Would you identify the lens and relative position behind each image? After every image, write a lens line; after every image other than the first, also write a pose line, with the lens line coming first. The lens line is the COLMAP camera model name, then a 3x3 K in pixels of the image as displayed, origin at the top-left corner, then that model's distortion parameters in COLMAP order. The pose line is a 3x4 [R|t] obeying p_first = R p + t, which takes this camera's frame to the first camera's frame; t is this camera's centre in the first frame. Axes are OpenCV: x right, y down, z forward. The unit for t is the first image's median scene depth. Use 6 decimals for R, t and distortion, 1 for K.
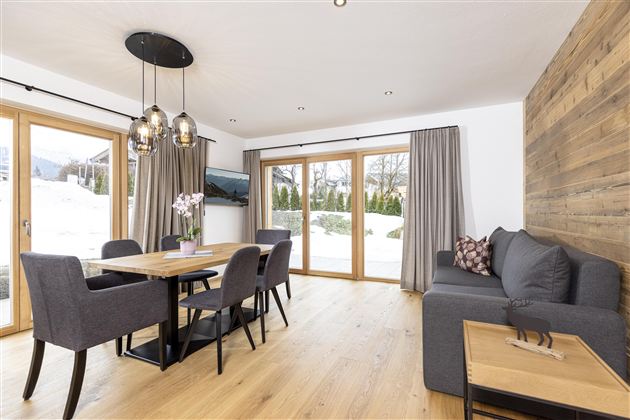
lens RADIAL K [[284.7, 0, 314.9], [0, 284.7, 212.1], [0, 0, 1]] dist [0.002517, -0.000294]
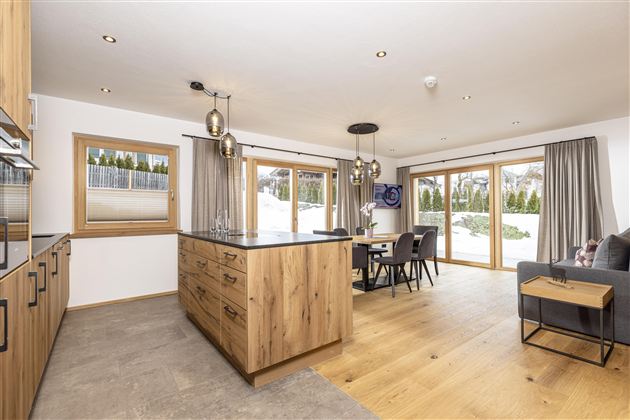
lens RADIAL K [[284.7, 0, 313.0], [0, 284.7, 215.0], [0, 0, 1]] dist [0.002517, -0.000294]
pose [[0.887820, 0.000300, -0.460192, 0.019075], [0.002660, 0.999980, 0.005783, 0.000641], [0.460184, -0.006358, 0.887801, -0.399443]]
